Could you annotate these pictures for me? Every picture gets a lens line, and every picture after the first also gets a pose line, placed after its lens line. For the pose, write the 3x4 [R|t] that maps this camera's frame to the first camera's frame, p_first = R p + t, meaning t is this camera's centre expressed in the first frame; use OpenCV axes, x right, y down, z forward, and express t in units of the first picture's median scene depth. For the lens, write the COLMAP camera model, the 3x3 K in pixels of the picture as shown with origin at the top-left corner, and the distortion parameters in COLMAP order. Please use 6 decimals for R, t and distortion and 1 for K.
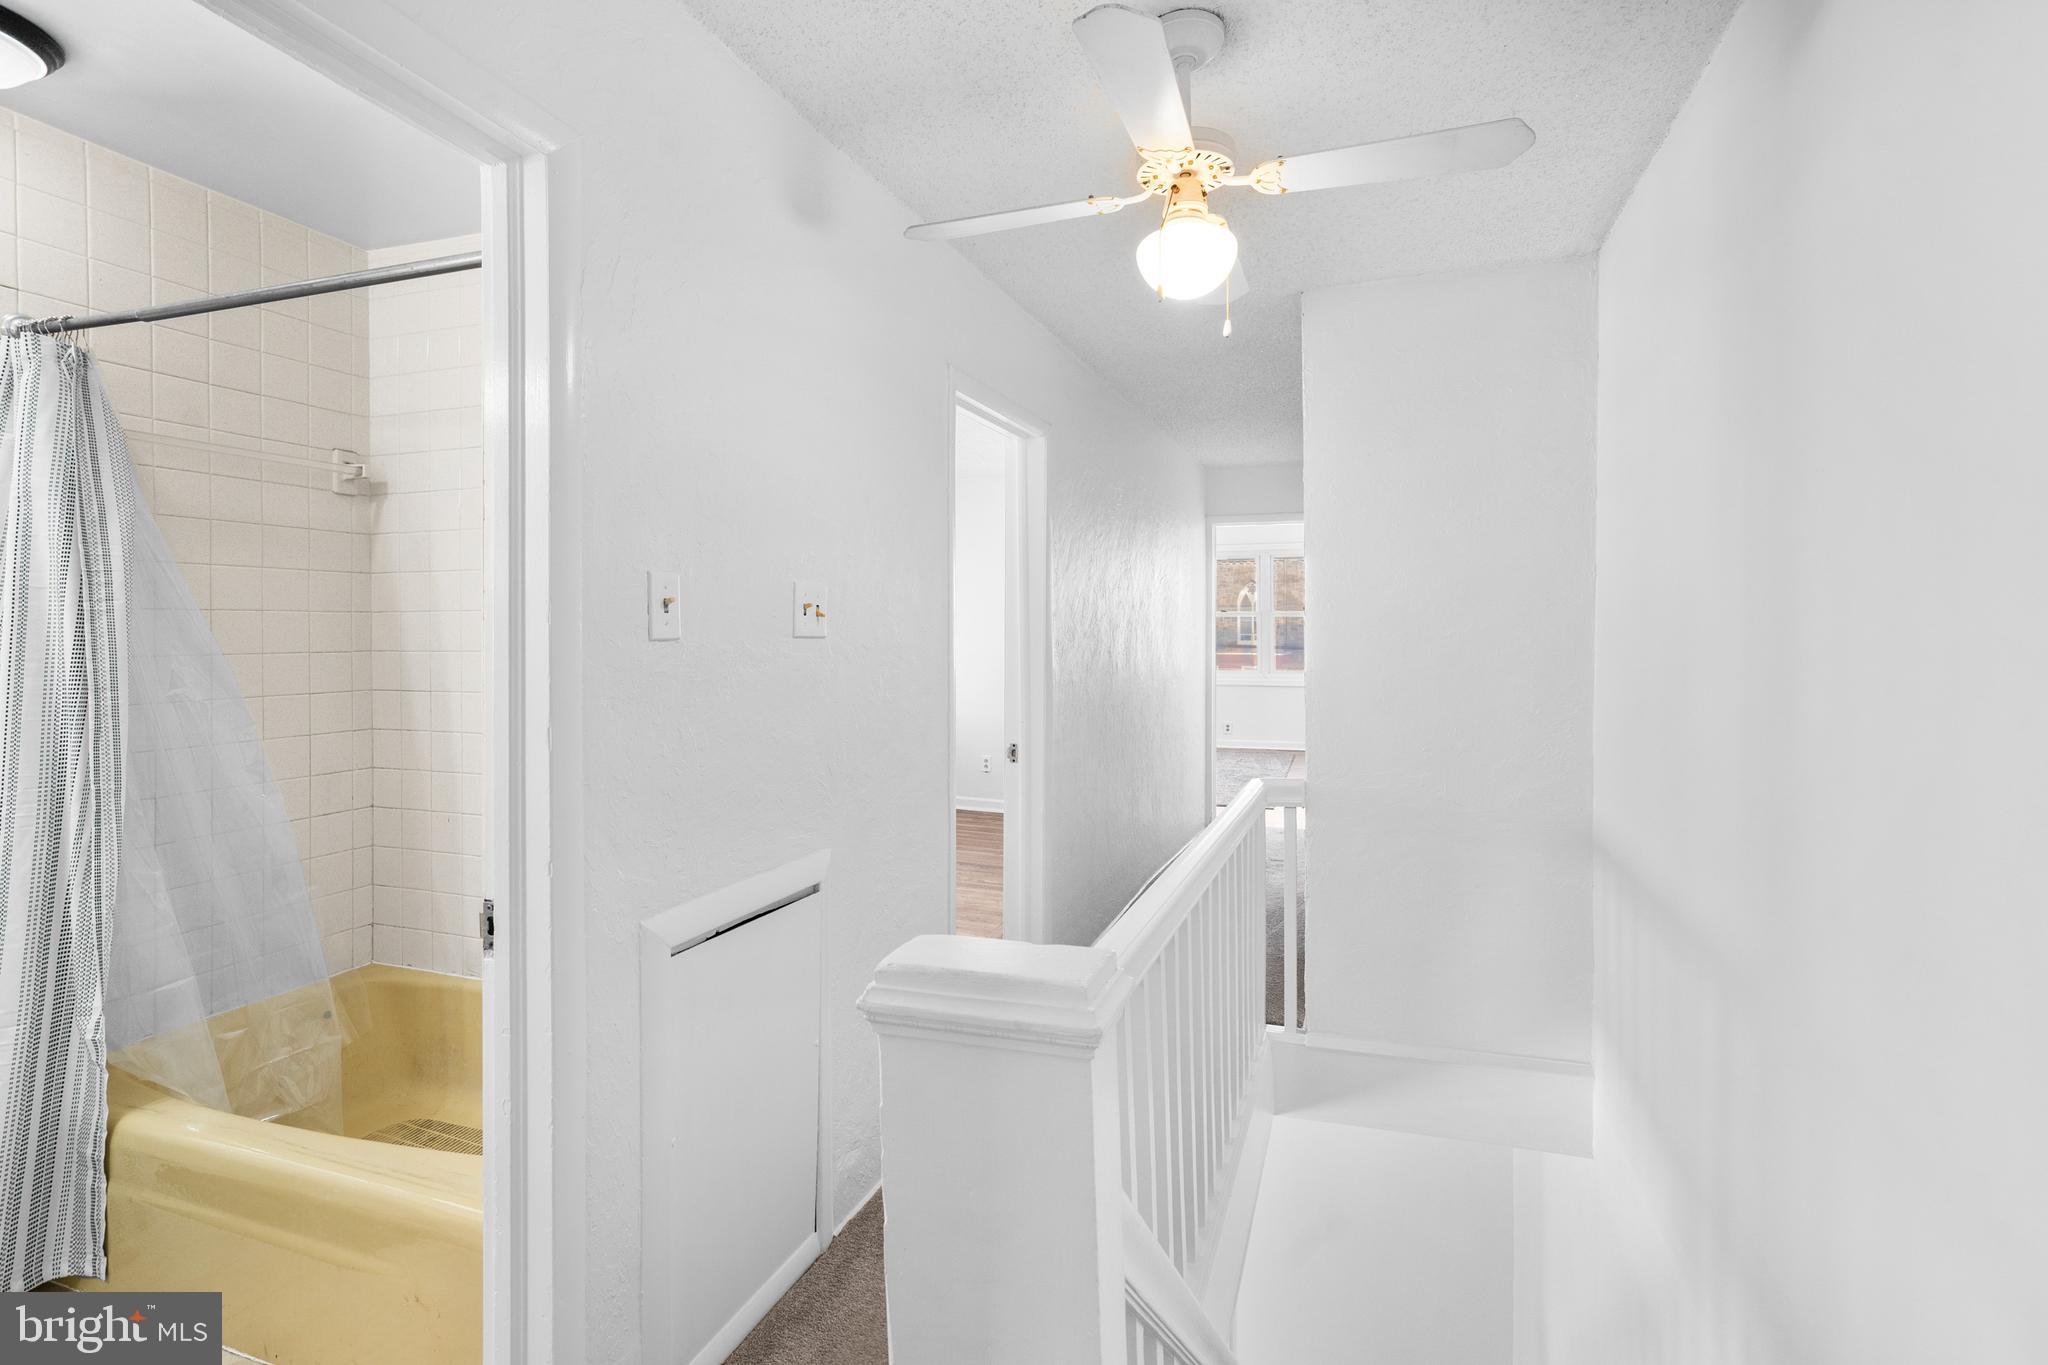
lens RADIAL K [[925.7, 0, 1053.4], [0, 925.7, 623.6], [0, 0, 1]] dist [0.001817, 0.004999]
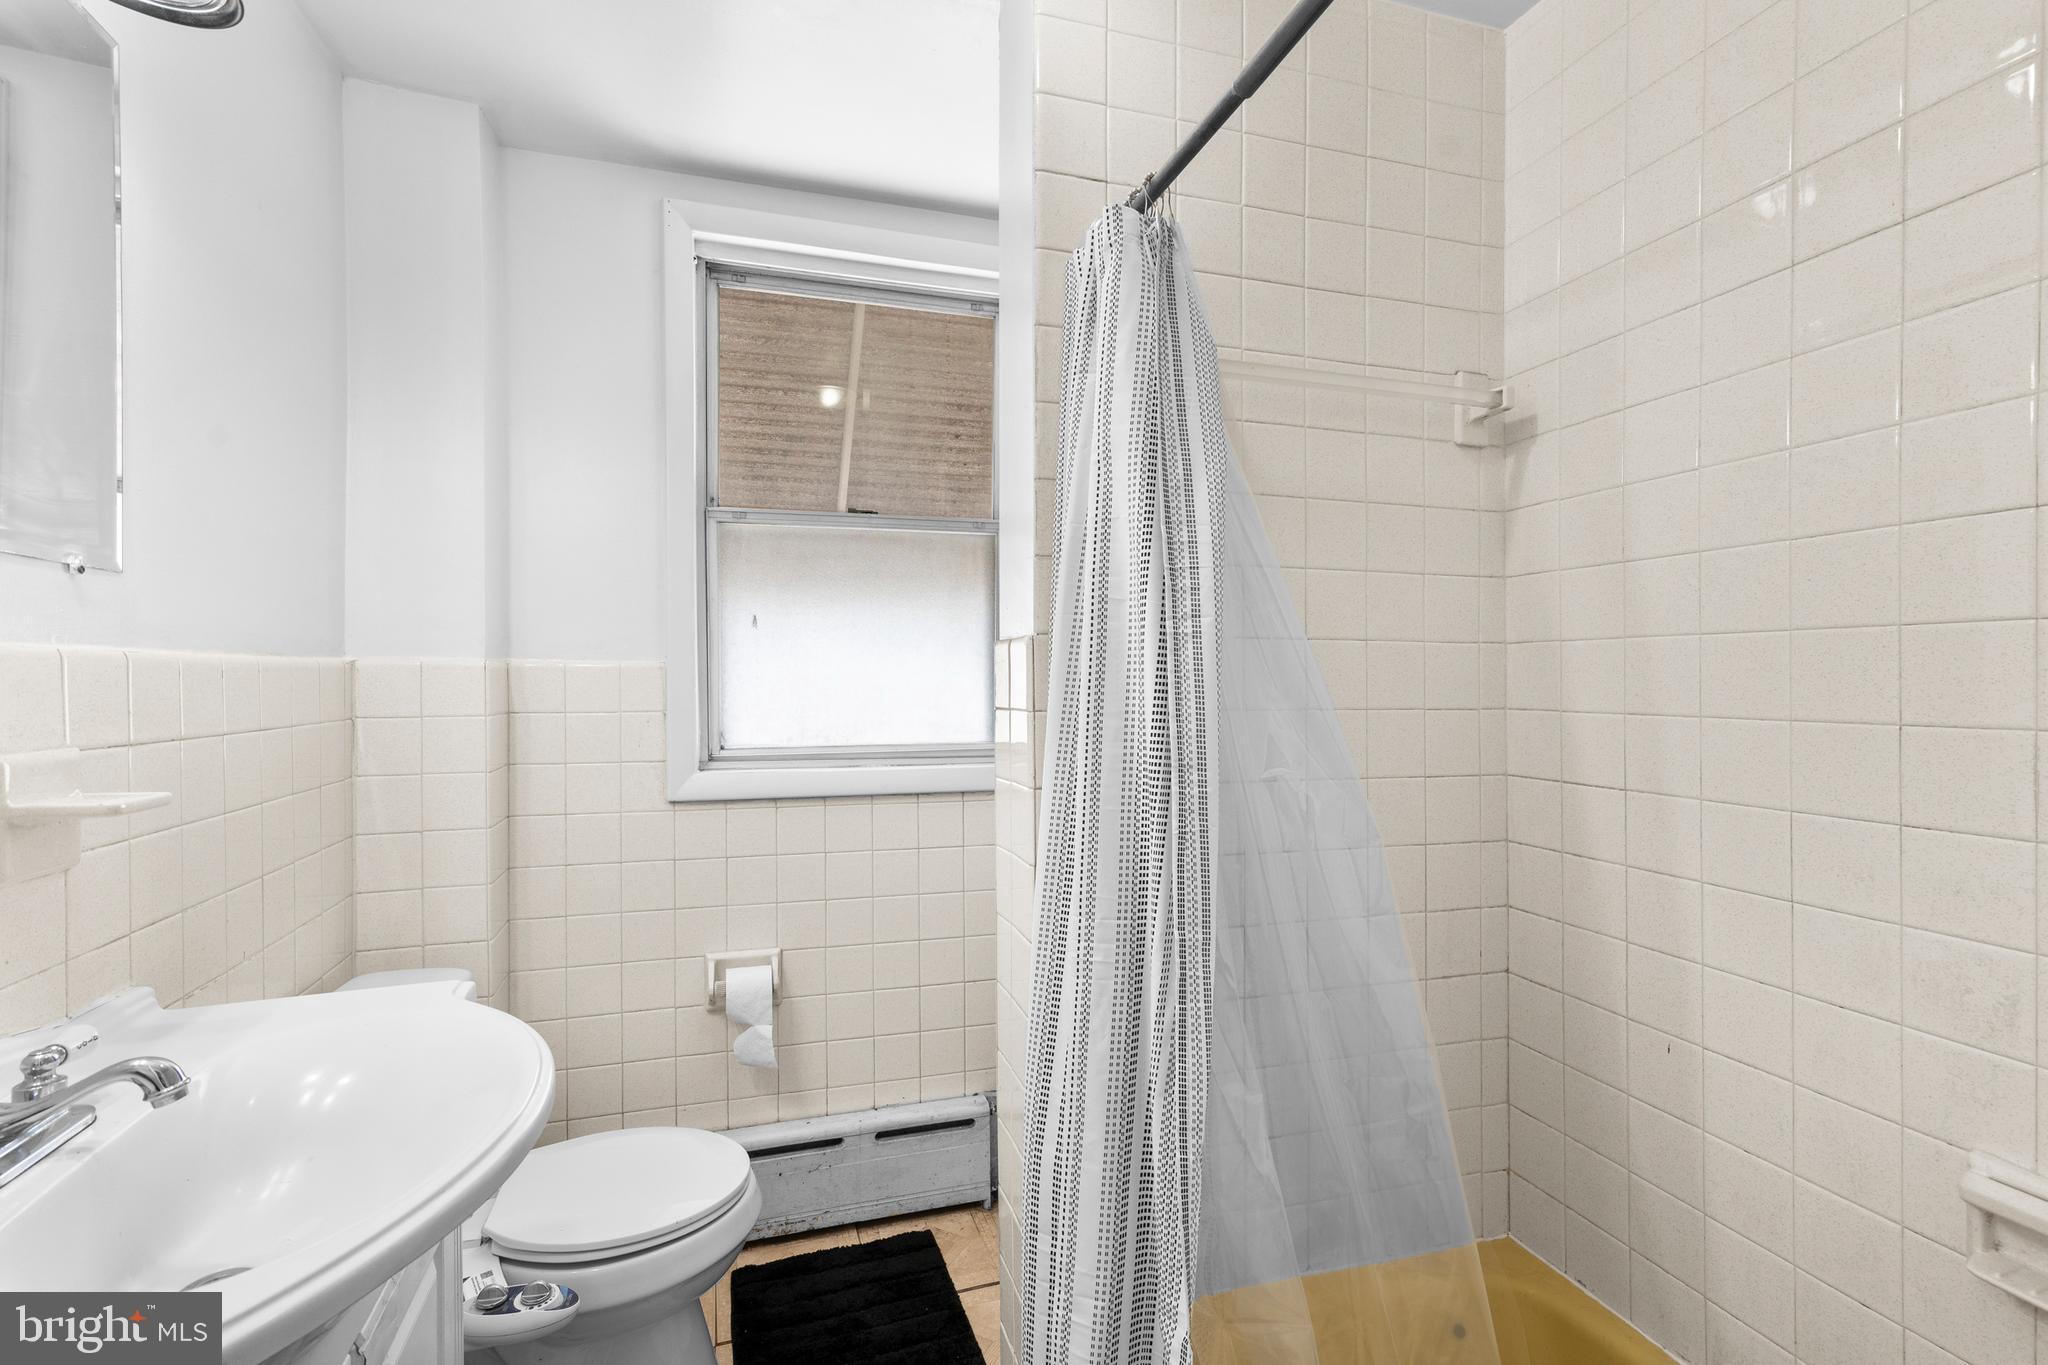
lens RADIAL K [[958.3, 0, 1022.1], [0, 958.3, 696.5], [0, 0, 1]] dist [-0.000678, 0.000735]
pose [[0.568035, 0.013572, -0.822893, -0.578299], [0.002025, 0.999838, 0.017888, 0.014843], [0.823002, -0.011828, 0.567915, 0.567235]]
